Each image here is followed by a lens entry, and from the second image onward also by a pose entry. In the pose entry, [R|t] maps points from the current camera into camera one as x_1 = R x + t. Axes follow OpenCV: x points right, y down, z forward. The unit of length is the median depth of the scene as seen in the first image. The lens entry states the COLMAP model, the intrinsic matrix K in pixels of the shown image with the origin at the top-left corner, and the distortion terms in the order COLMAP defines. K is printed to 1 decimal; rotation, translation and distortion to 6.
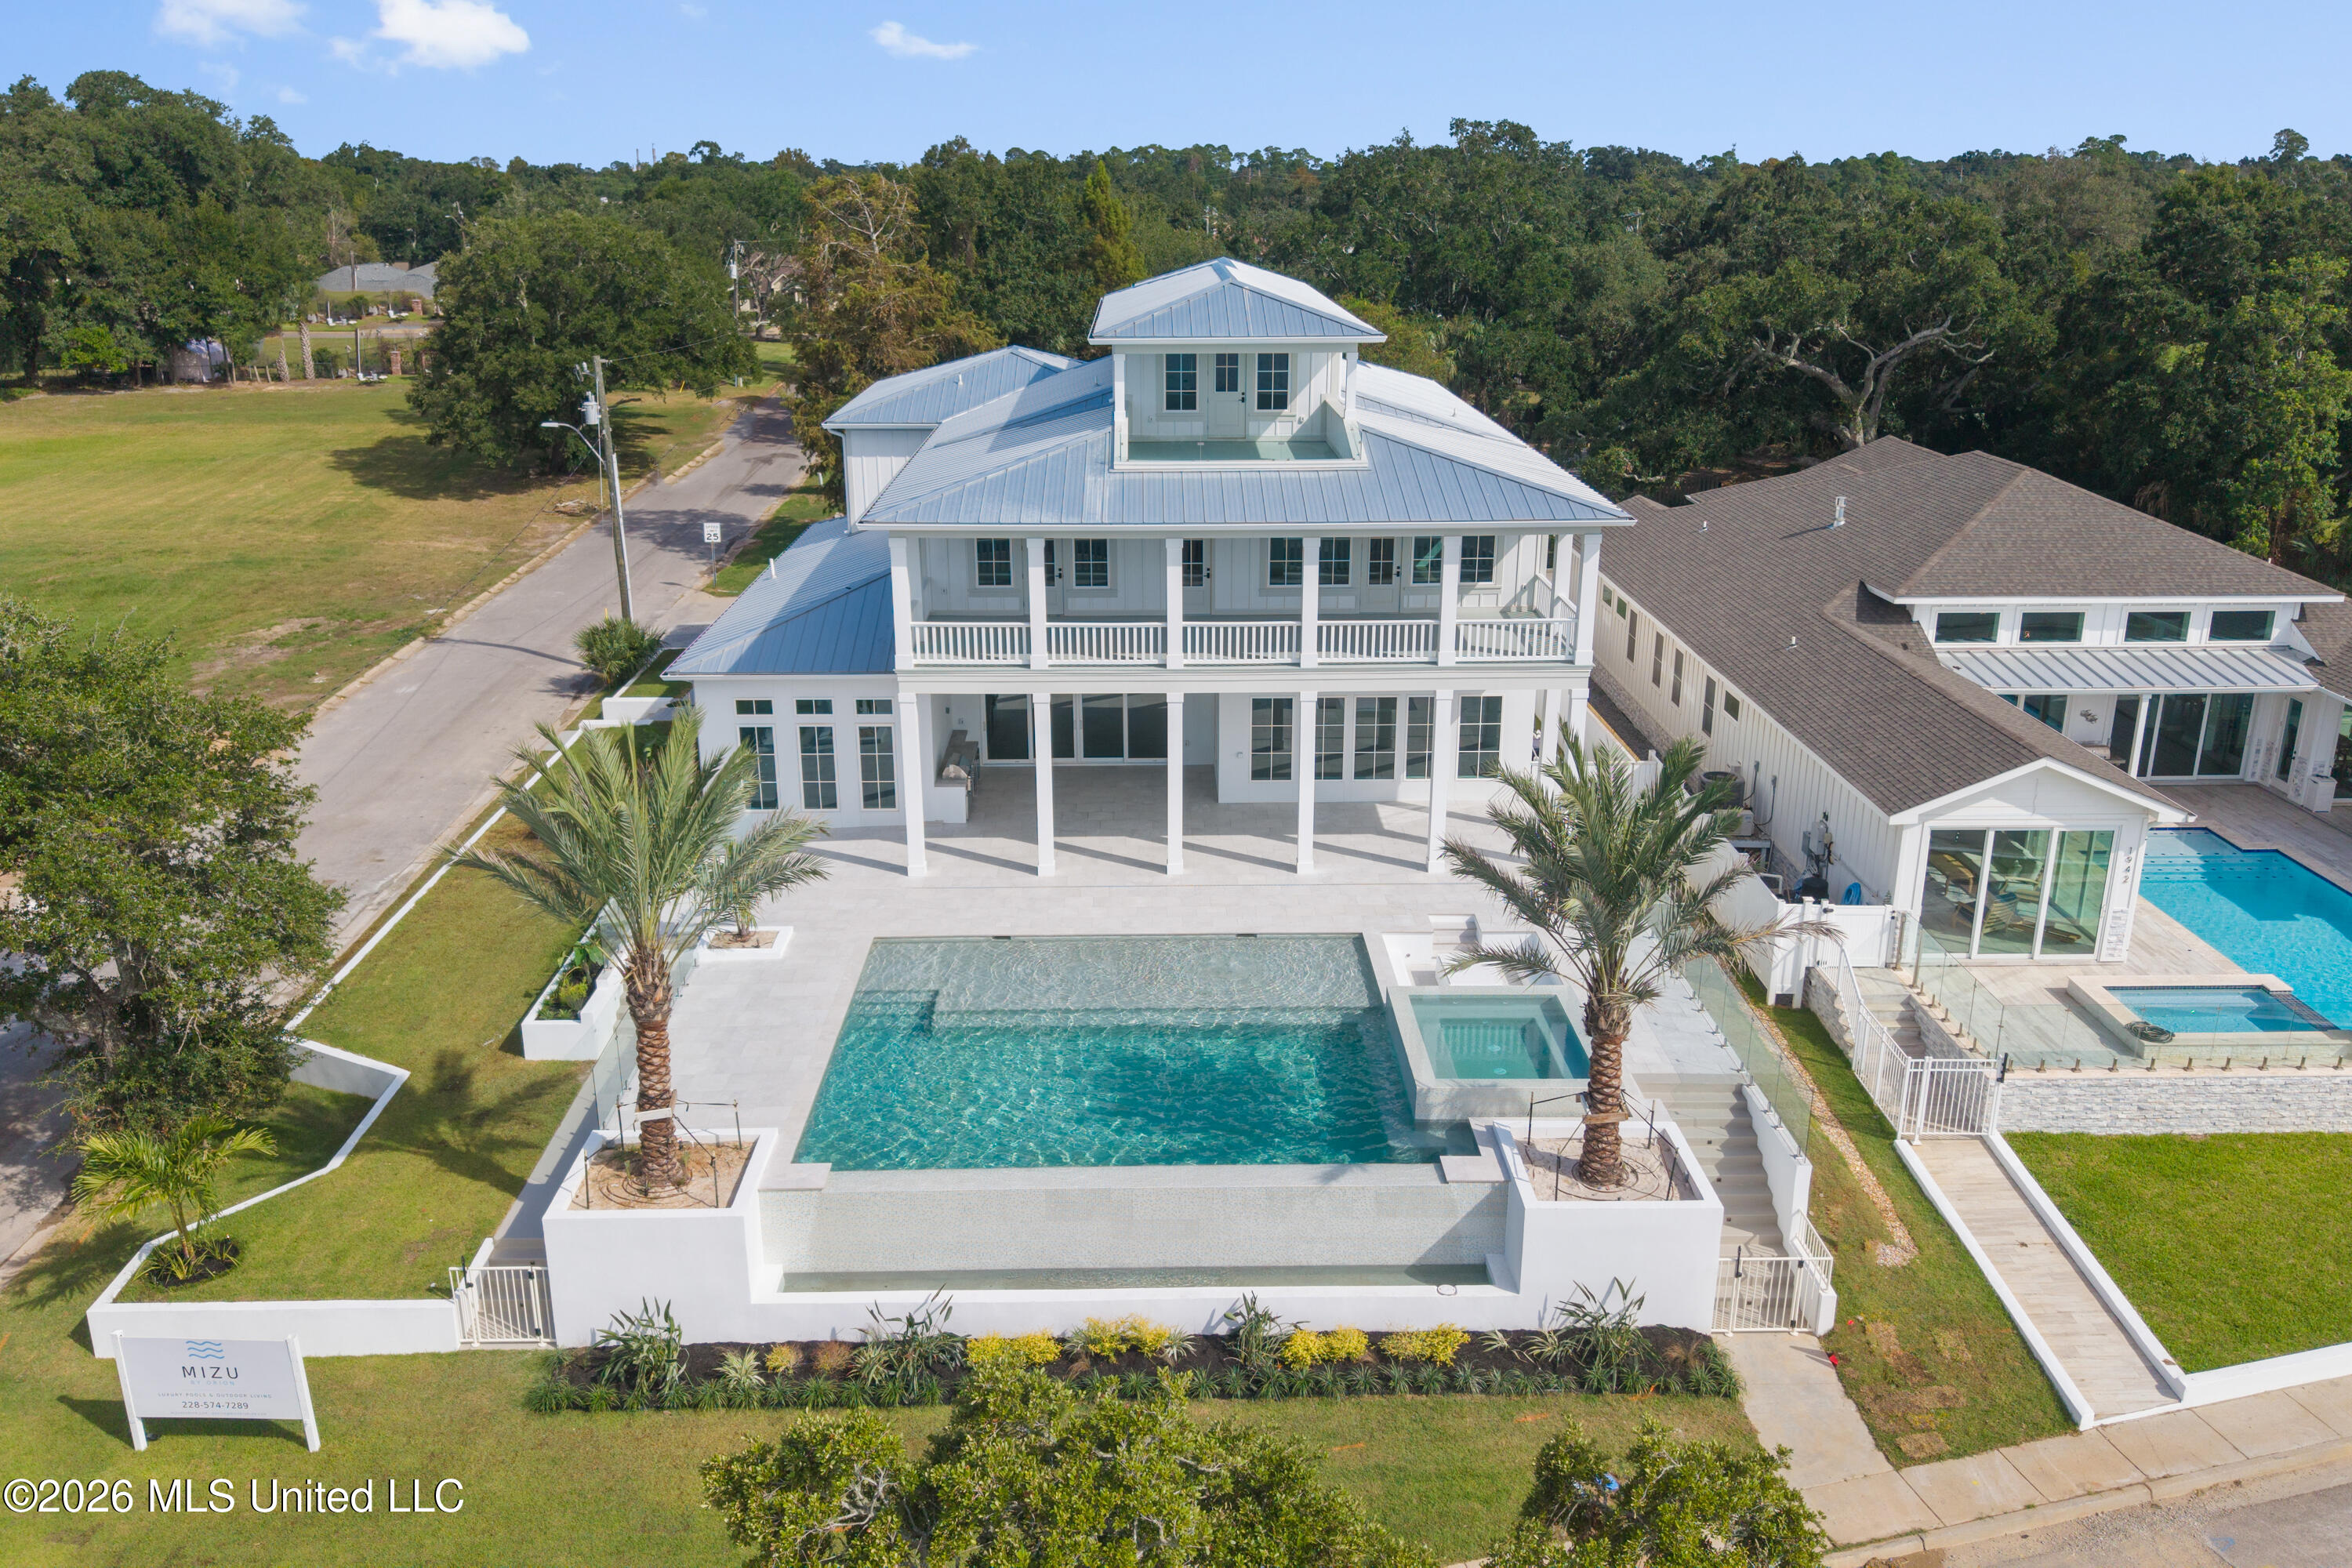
lens RADIAL K [[1876.3, 0, 1171.5], [0, 1876.3, 811.6], [0, 0, 1]] dist [0.002480, -0.000992]
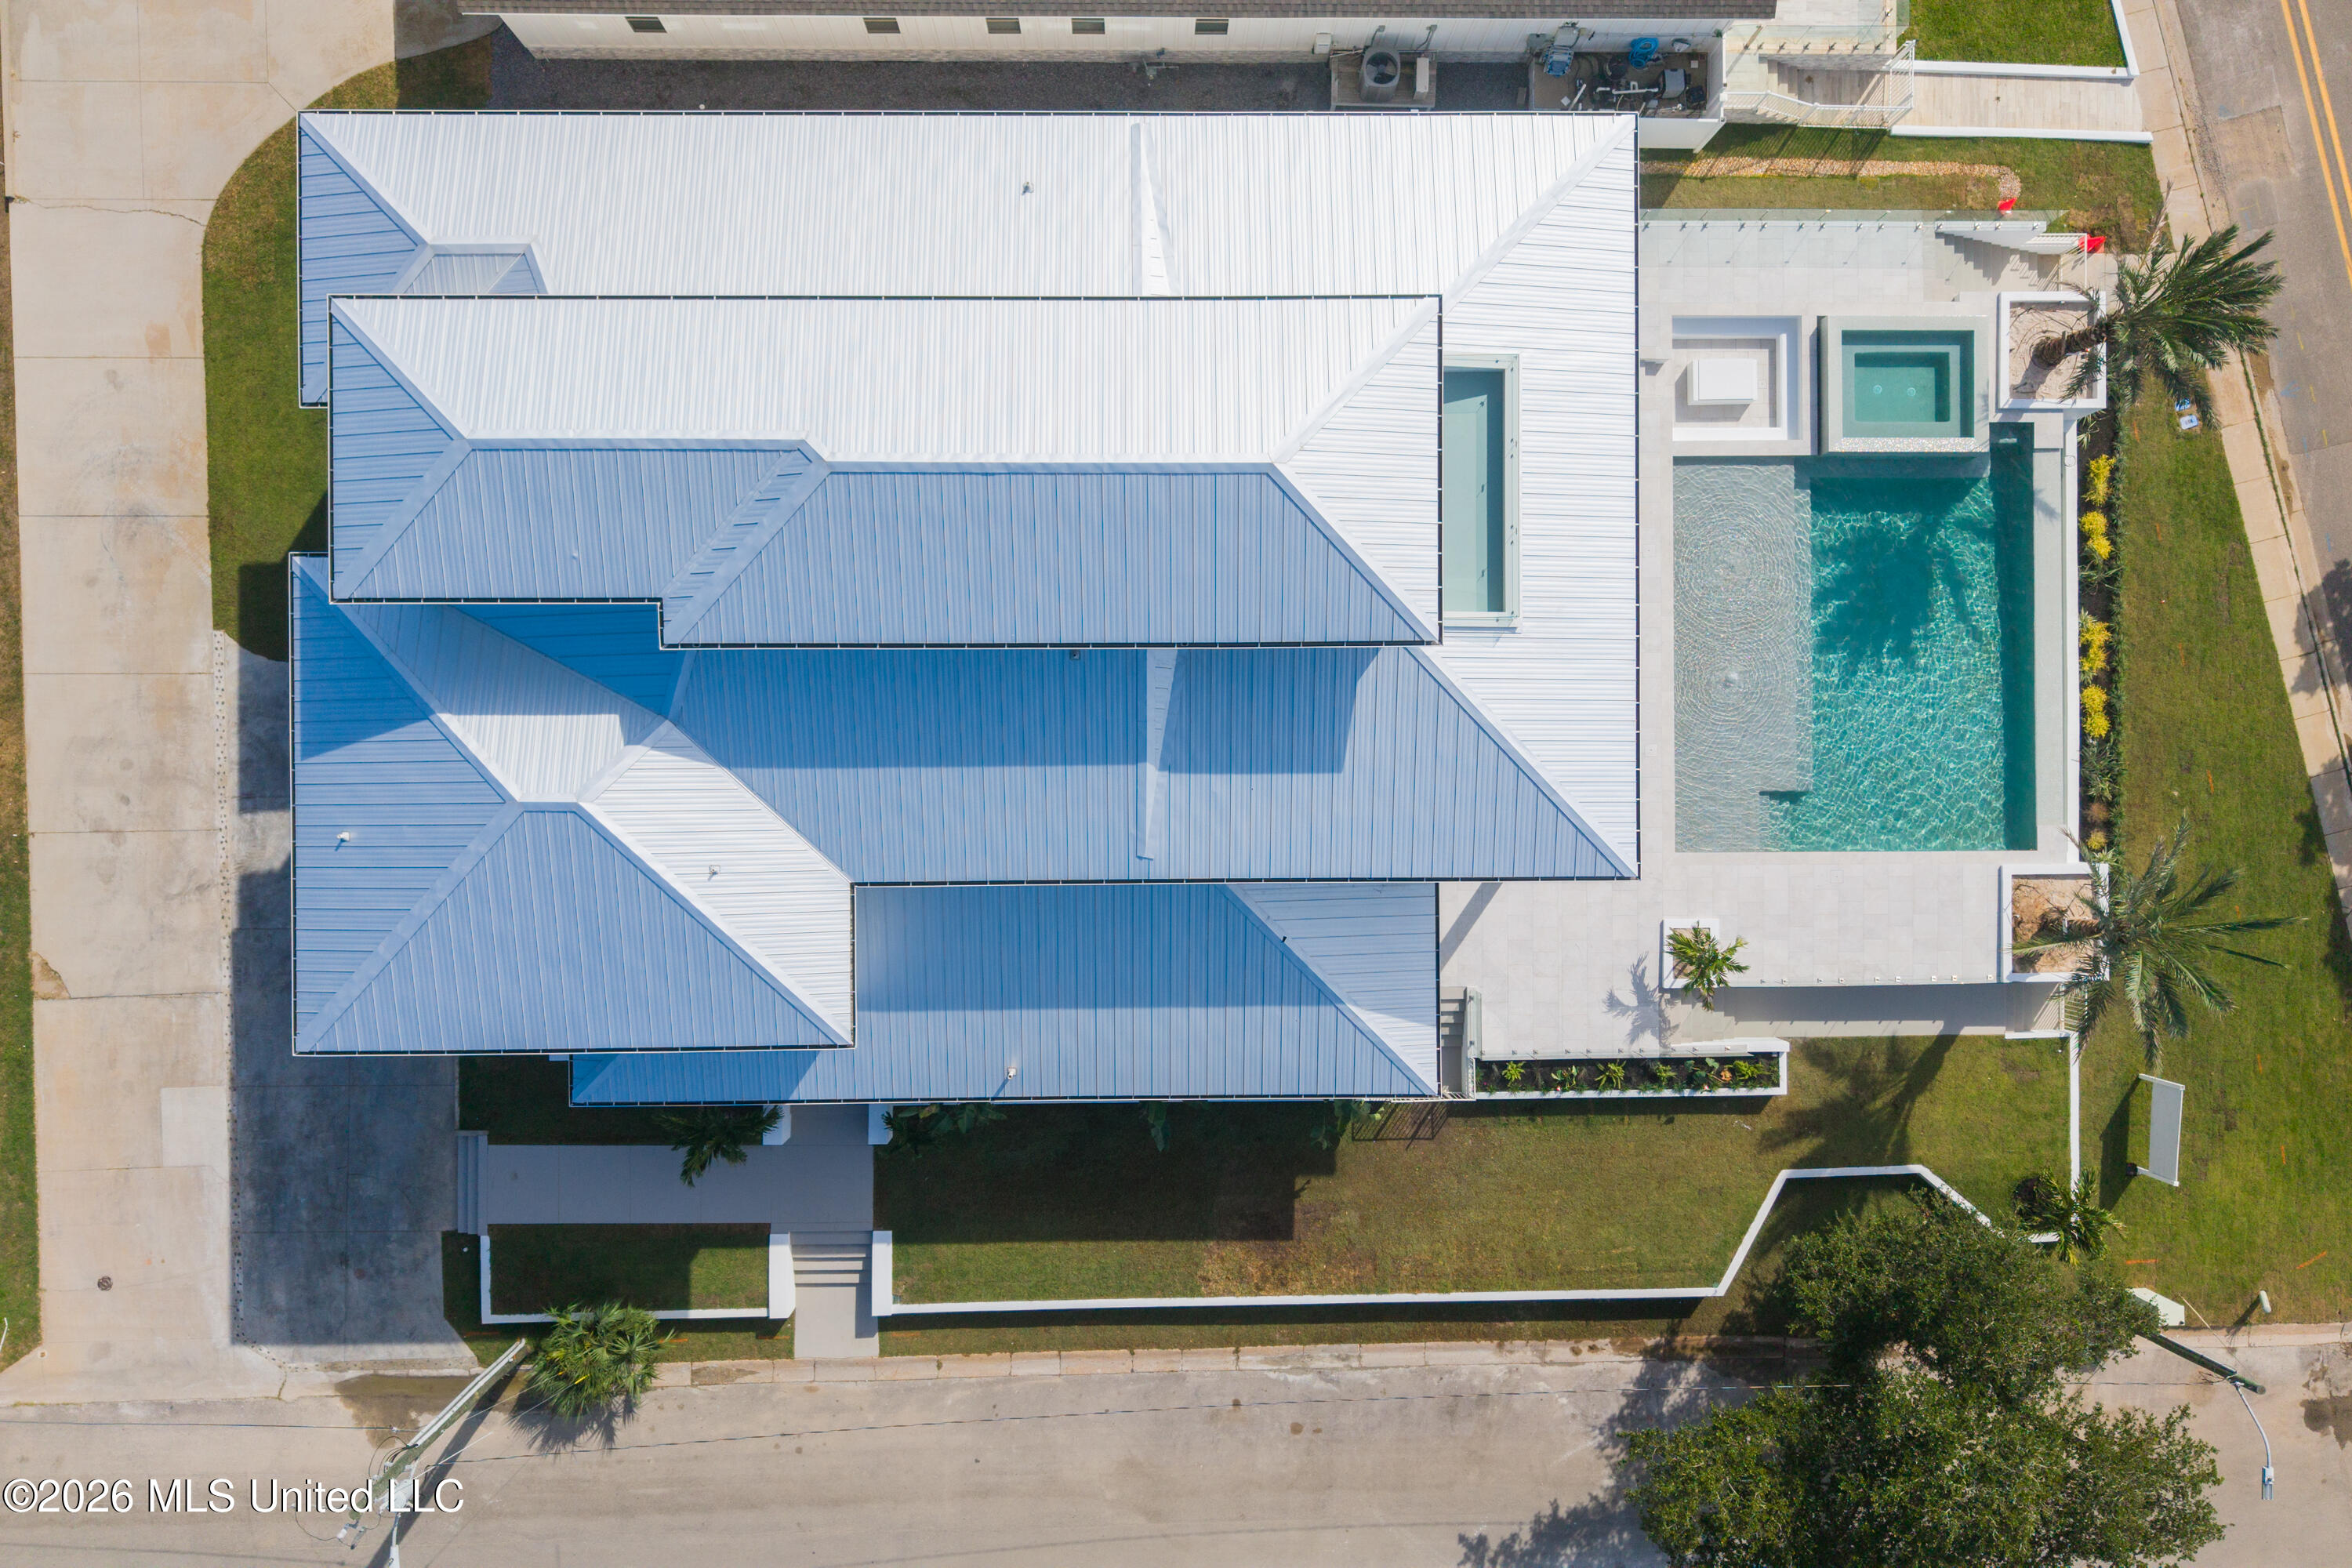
lens RADIAL K [[1833.7, 0, 1176.0], [0, 1833.7, 784.0], [0, 0, 1]] dist [-0.002028, 0.006305]
pose [[0.009125, -0.999958, 0.000984, -0.119696], [0.295705, 0.003639, 0.955272, -1.195333], [-0.955236, -0.008425, 0.295726, 0.959256]]
